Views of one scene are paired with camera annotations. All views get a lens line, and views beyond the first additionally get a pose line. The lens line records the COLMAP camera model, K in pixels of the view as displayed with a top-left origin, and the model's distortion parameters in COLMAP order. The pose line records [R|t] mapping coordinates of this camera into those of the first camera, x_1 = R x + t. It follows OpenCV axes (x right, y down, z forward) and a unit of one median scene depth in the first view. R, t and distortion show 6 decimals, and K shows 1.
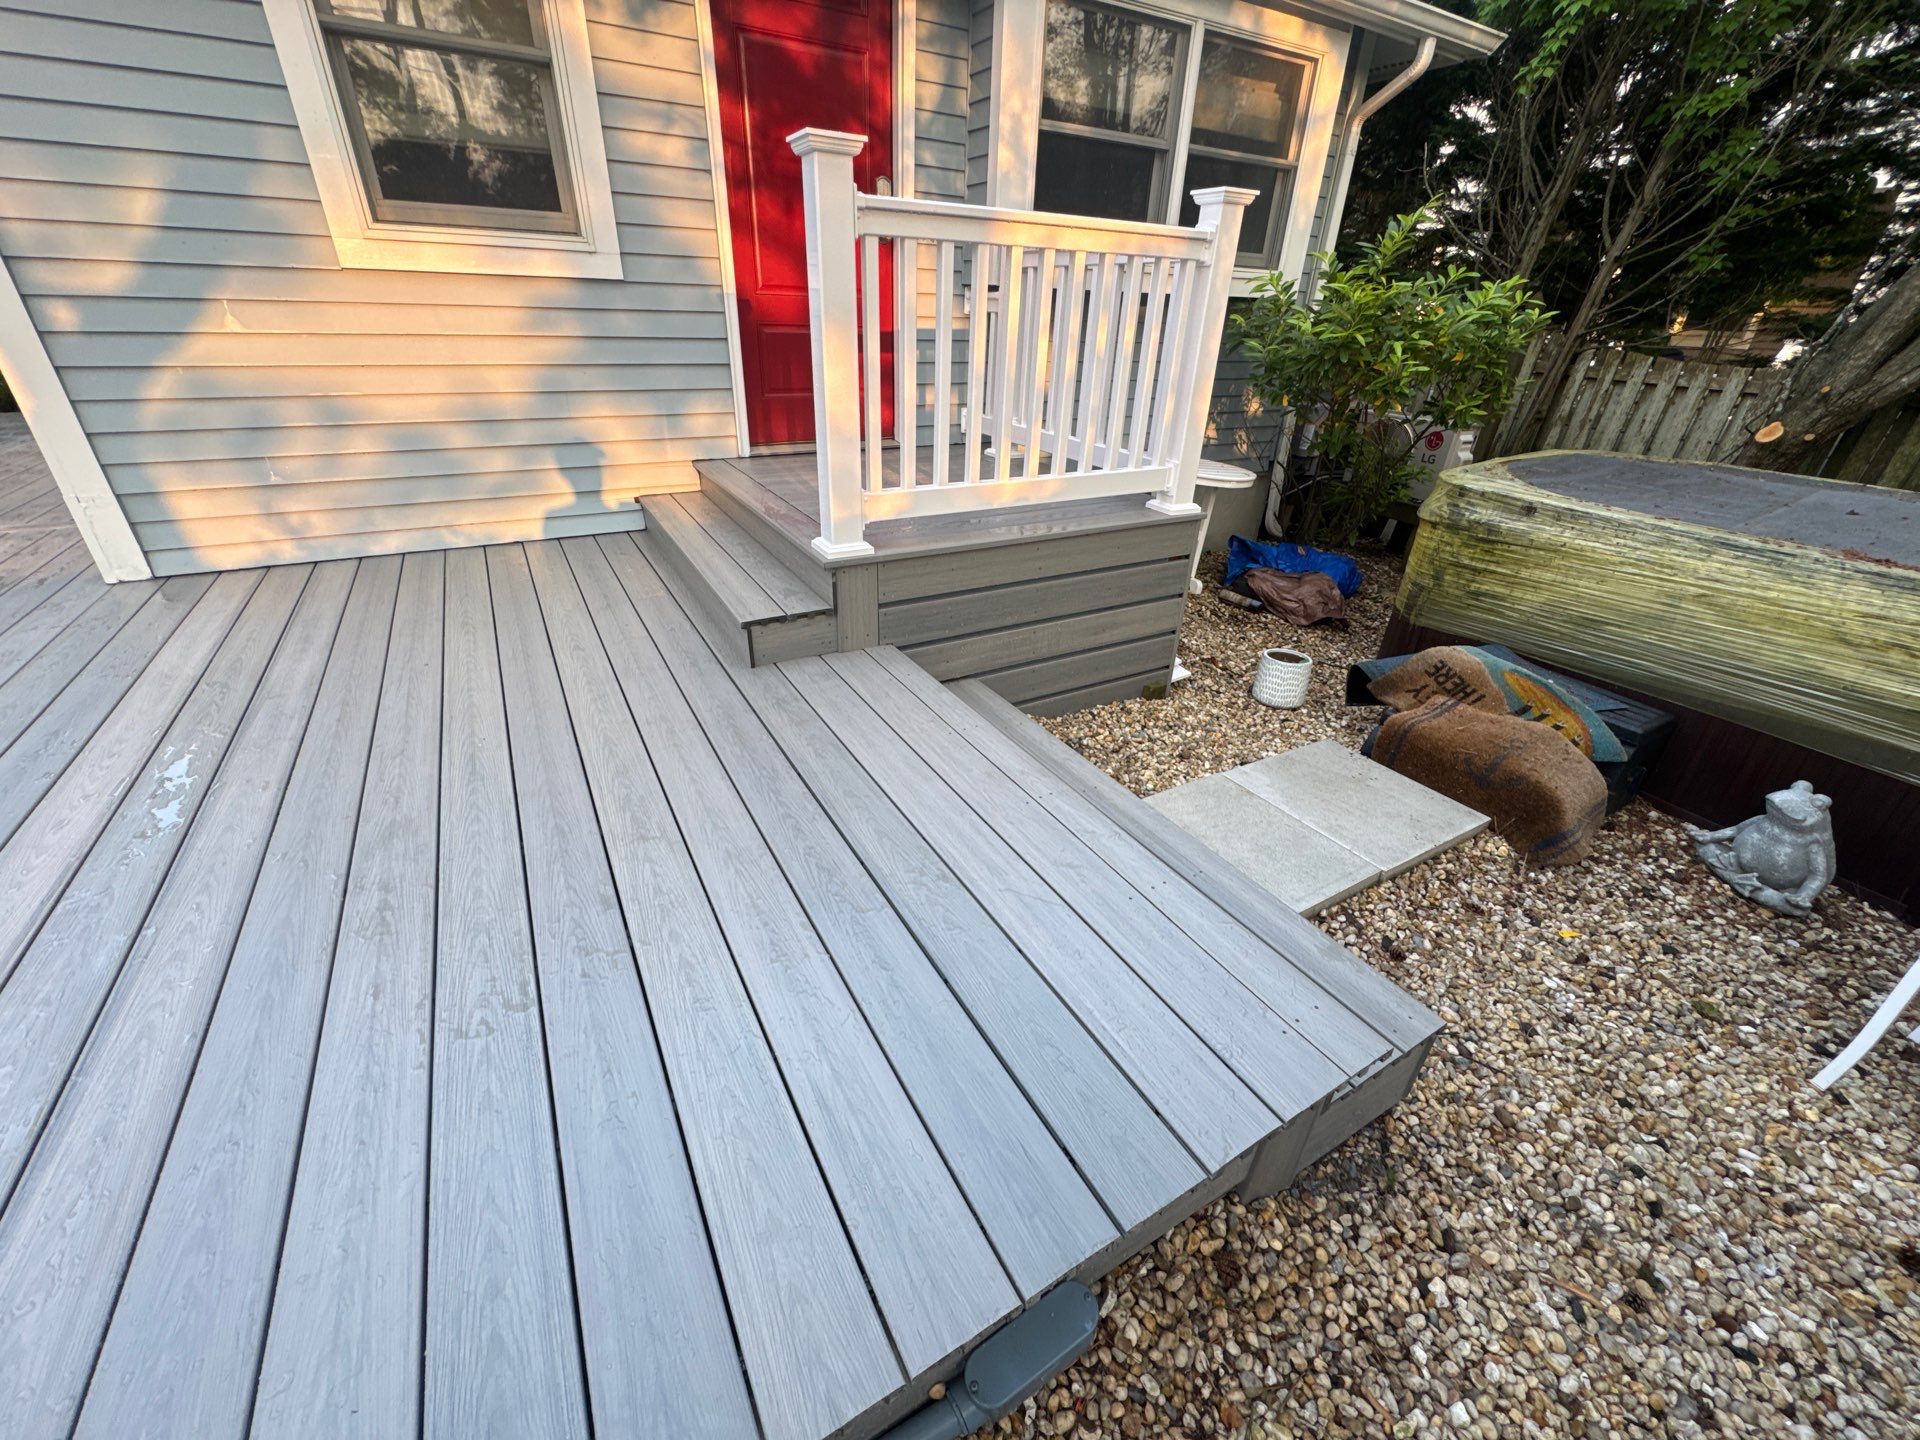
lens RADIAL K [[763.6, 0, 959.2], [0, 763.6, 718.7], [0, 0, 1]] dist [-0.002992, -0.000068]
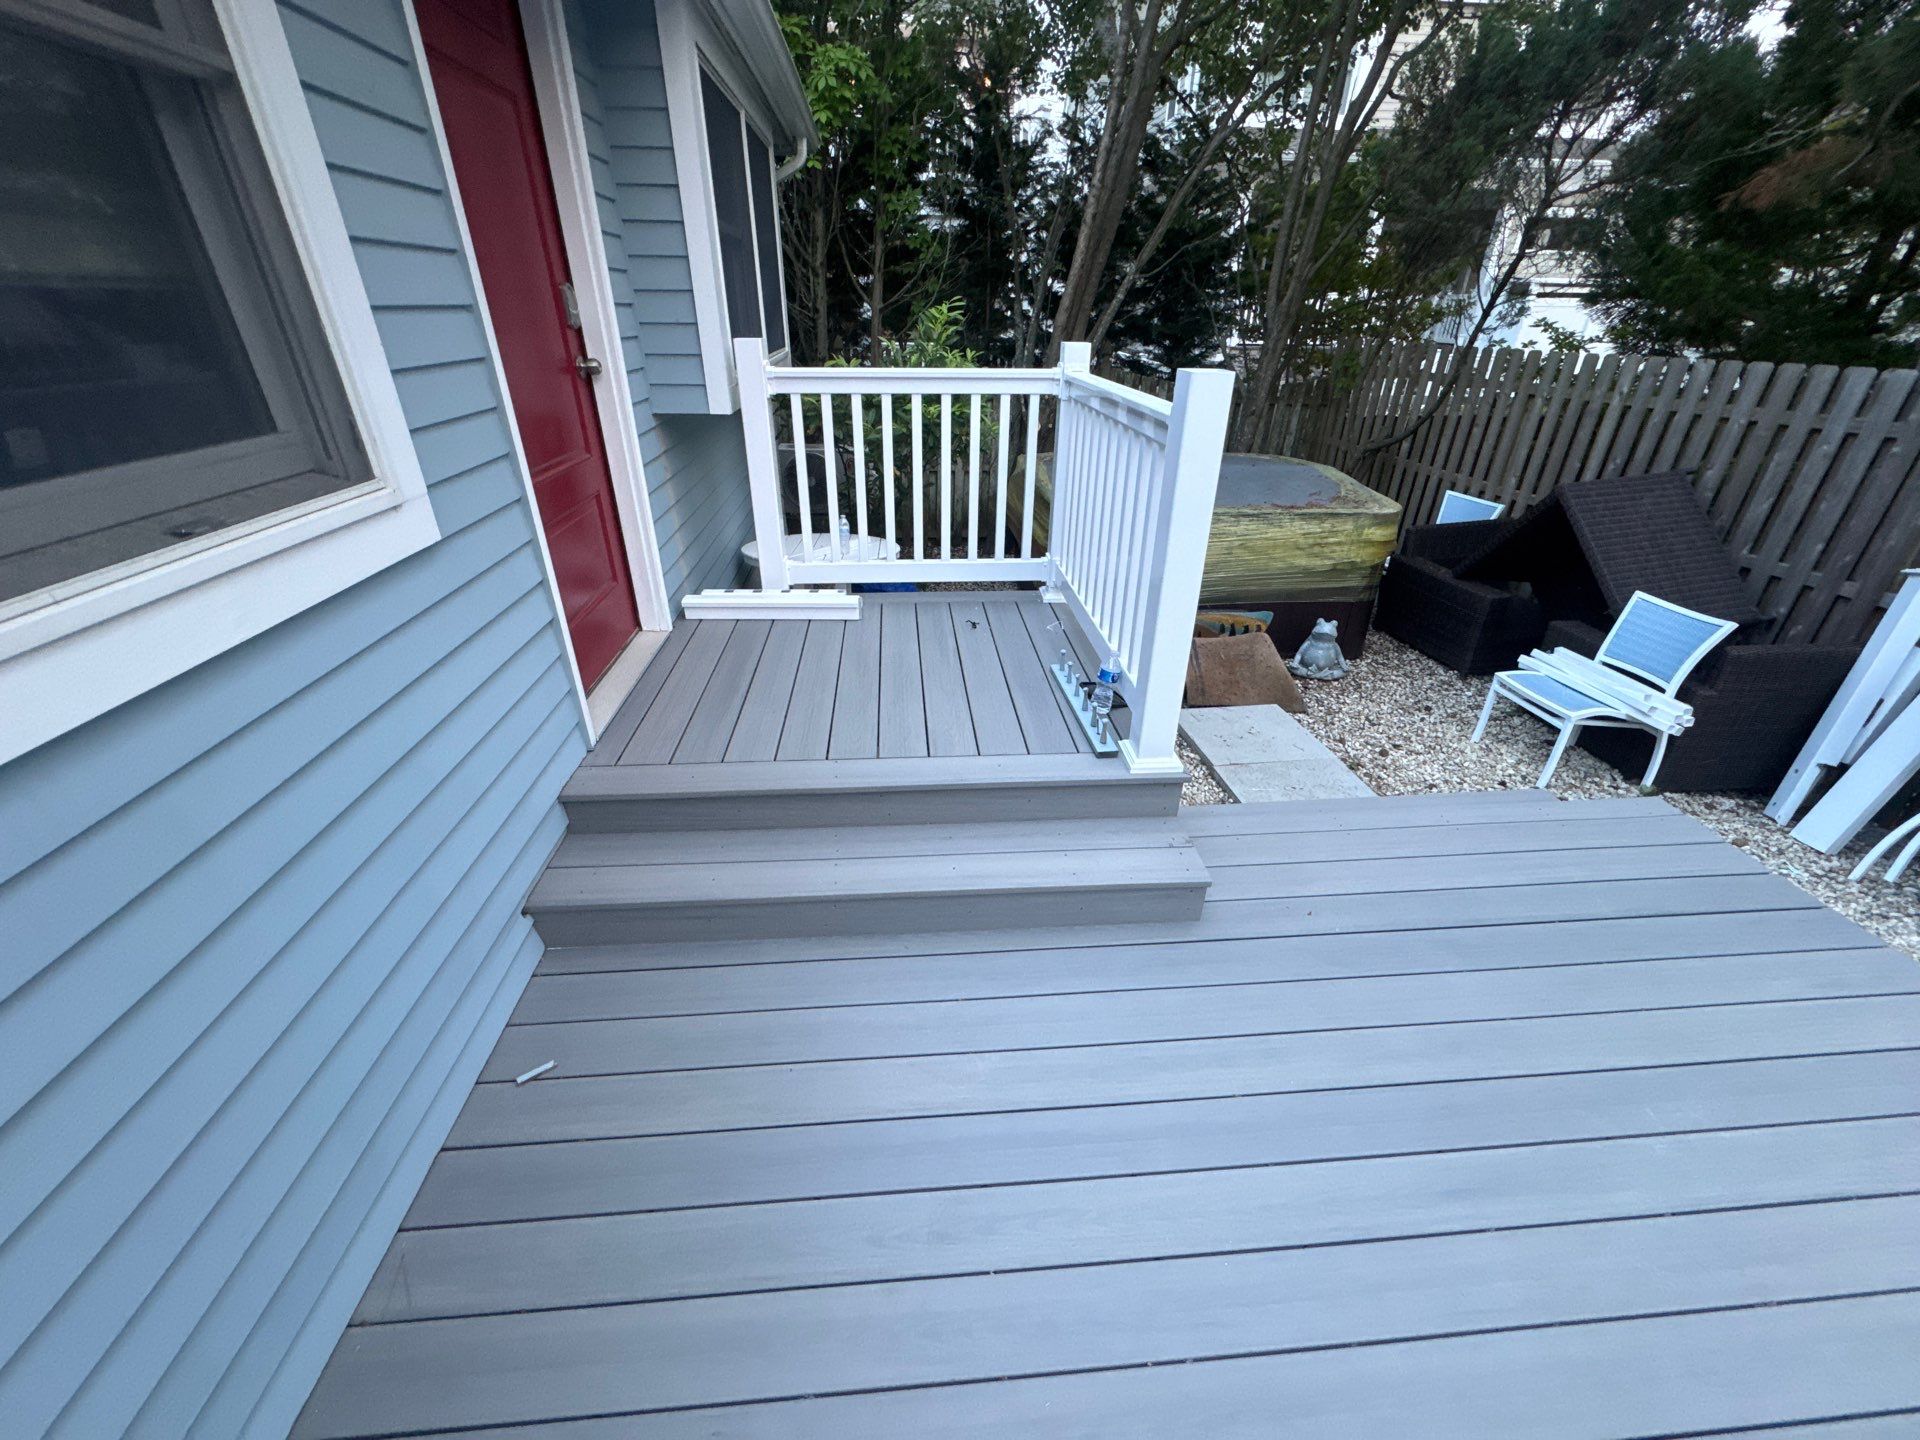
lens RADIAL K [[763.6, 0, 959.2], [0, 763.6, 718.7], [0, 0, 1]] dist [-0.002992, -0.000068]
pose [[0.427035, -0.453818, 0.782106, -0.786156], [0.432607, 0.862062, 0.264007, -0.500453], [-0.794035, 0.225605, 0.564456, 0.534807]]
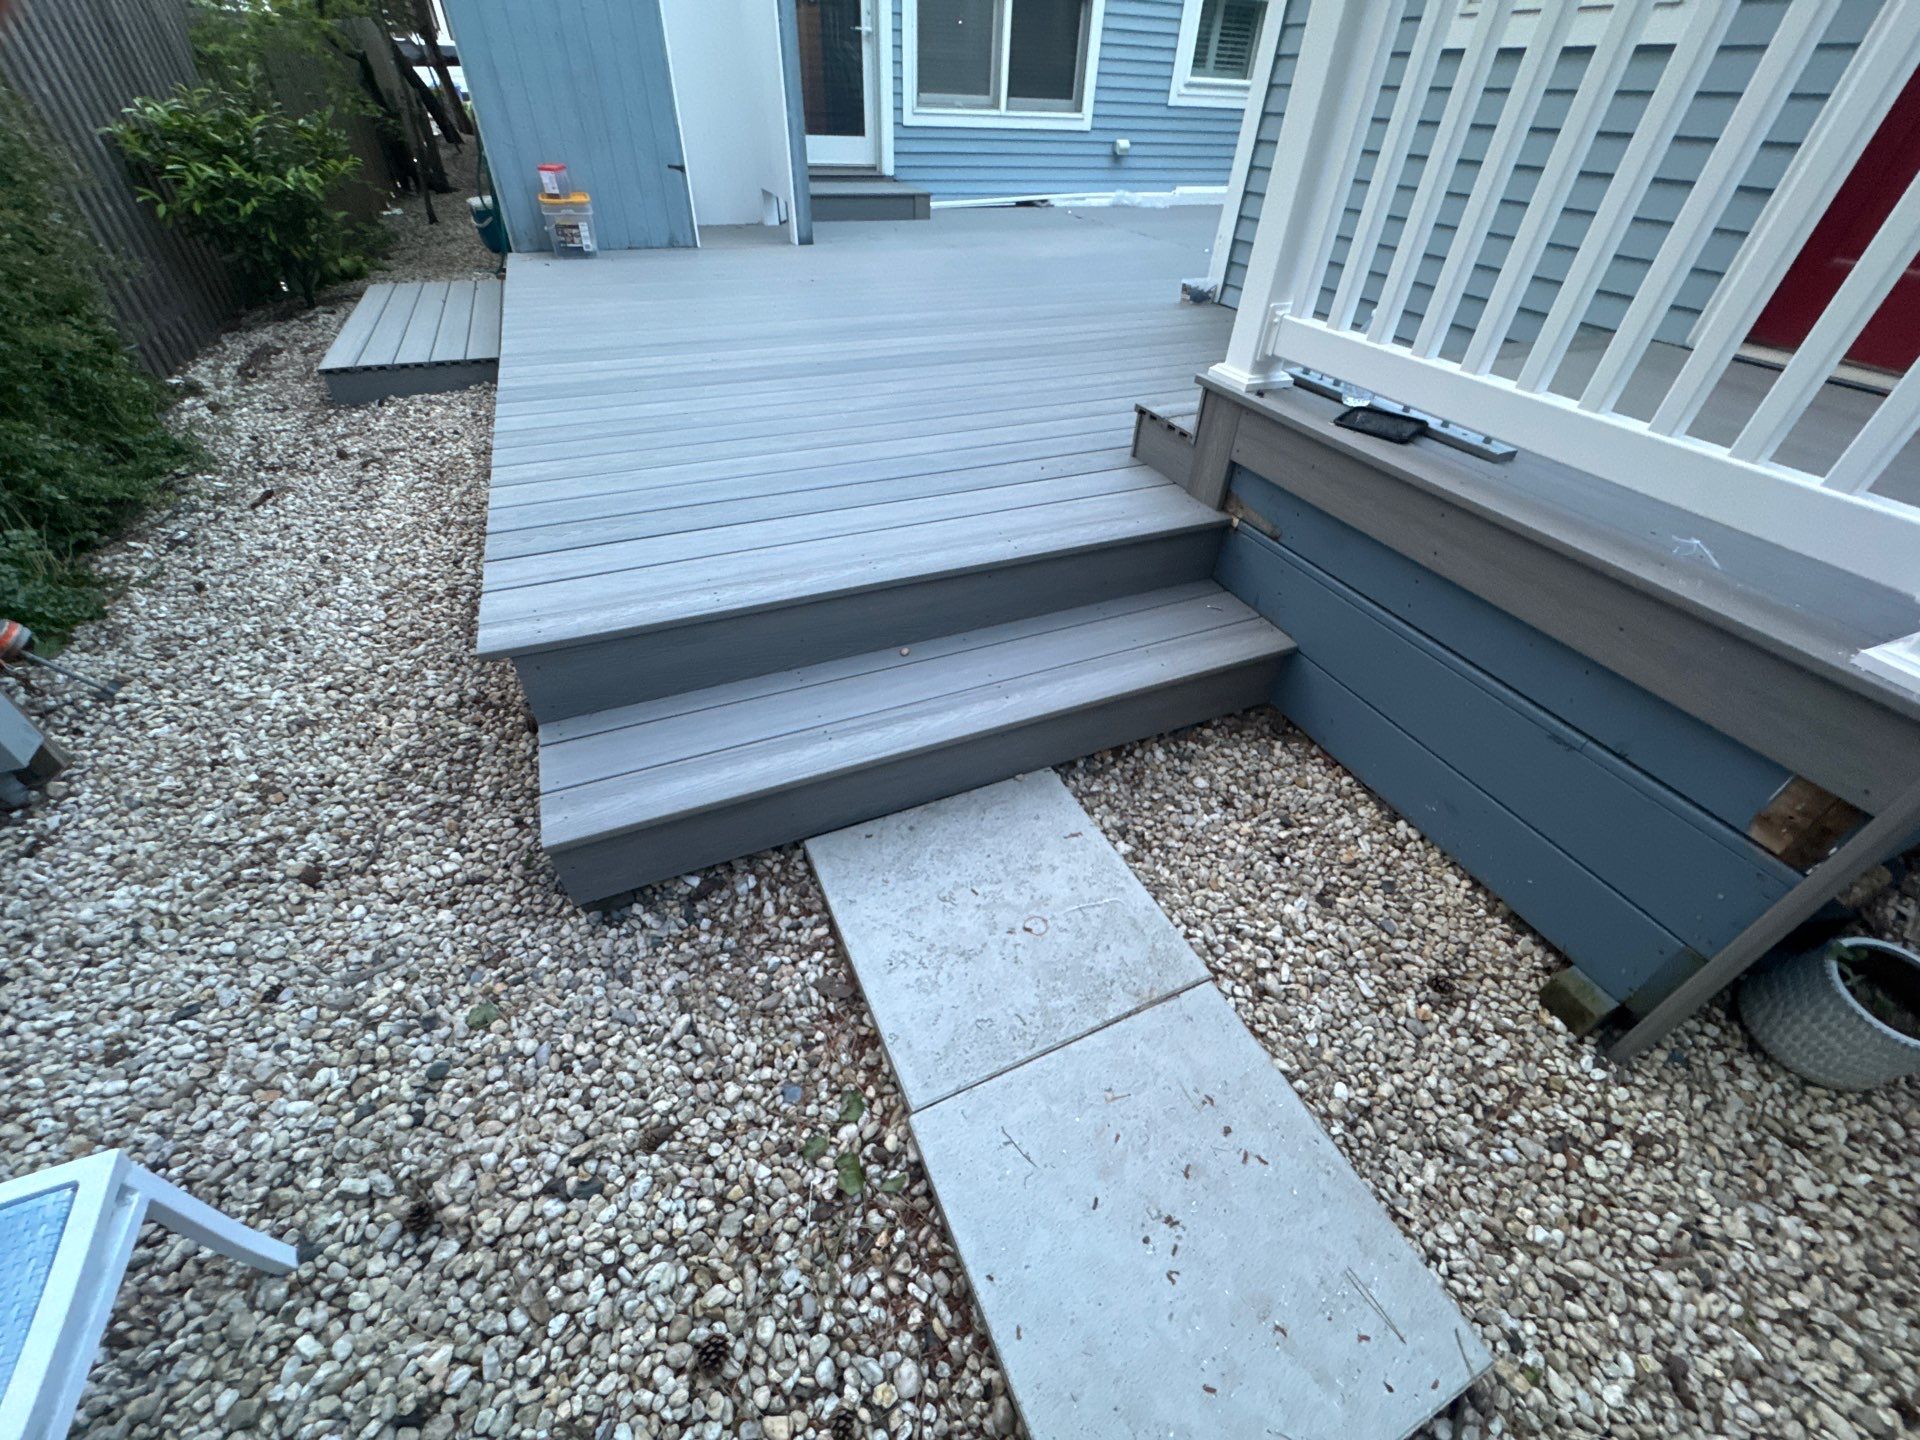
lens RADIAL K [[766.5, 0, 958.1], [0, 766.5, 718.6], [0, 0, 1]] dist [-0.004674, 0.000374]
pose [[-0.112981, 0.602166, -0.790336, 0.616413], [-0.504875, 0.650296, 0.567641, -0.240542], [0.855767, 0.463153, 0.230547, 0.581842]]
